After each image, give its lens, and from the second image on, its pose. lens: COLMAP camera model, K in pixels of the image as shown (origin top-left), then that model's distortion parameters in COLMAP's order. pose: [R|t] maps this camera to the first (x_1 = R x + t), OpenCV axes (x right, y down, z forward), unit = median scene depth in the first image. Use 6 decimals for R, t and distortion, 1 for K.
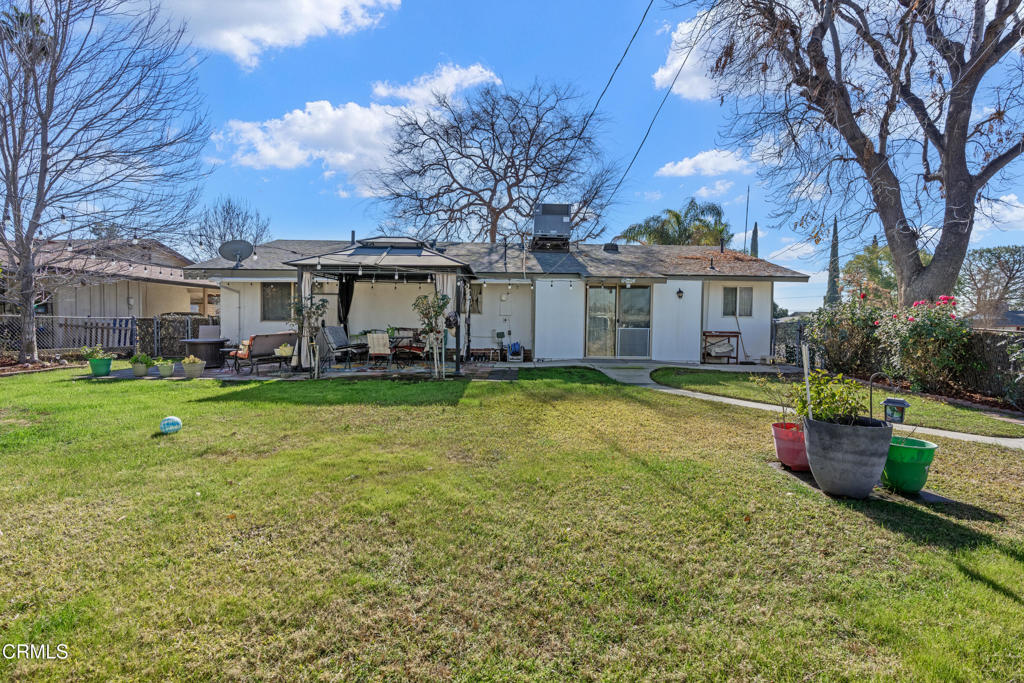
lens RADIAL K [[457.4, 0, 511.1], [0, 457.4, 343.9], [0, 0, 1]] dist [-0.006610, 0.001831]
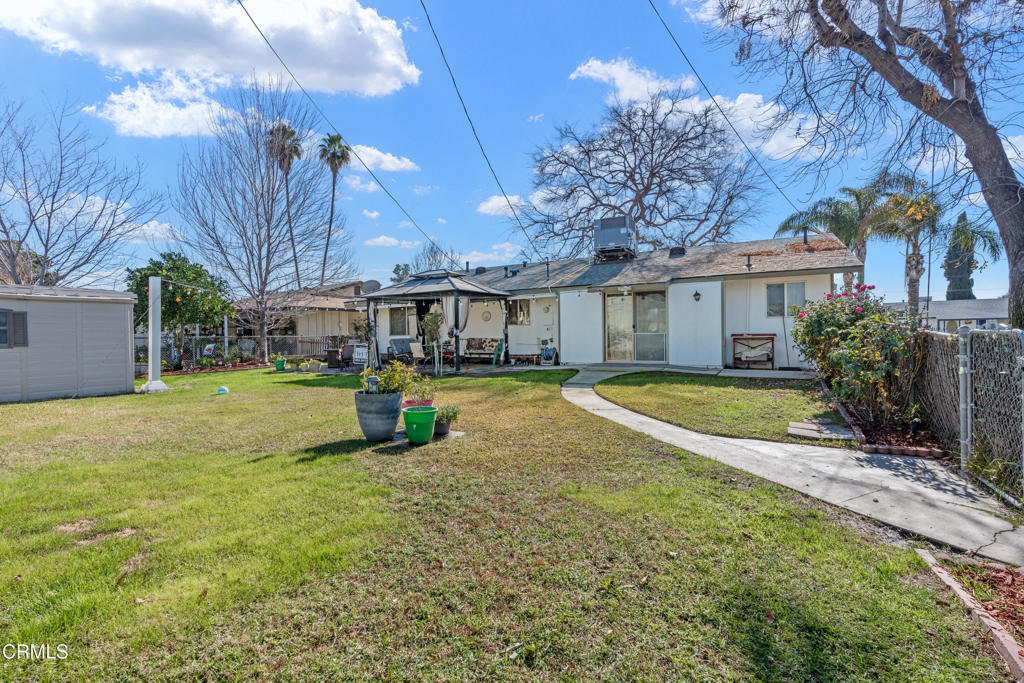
lens RADIAL K [[457.4, 0, 521.6], [0, 457.4, 343.2], [0, 0, 1]] dist [-0.006610, 0.001831]
pose [[0.870170, -0.017864, -0.492427, 0.515864], [0.008036, 0.999724, -0.022066, 0.008028], [0.492686, 0.015245, 0.870074, -0.025647]]
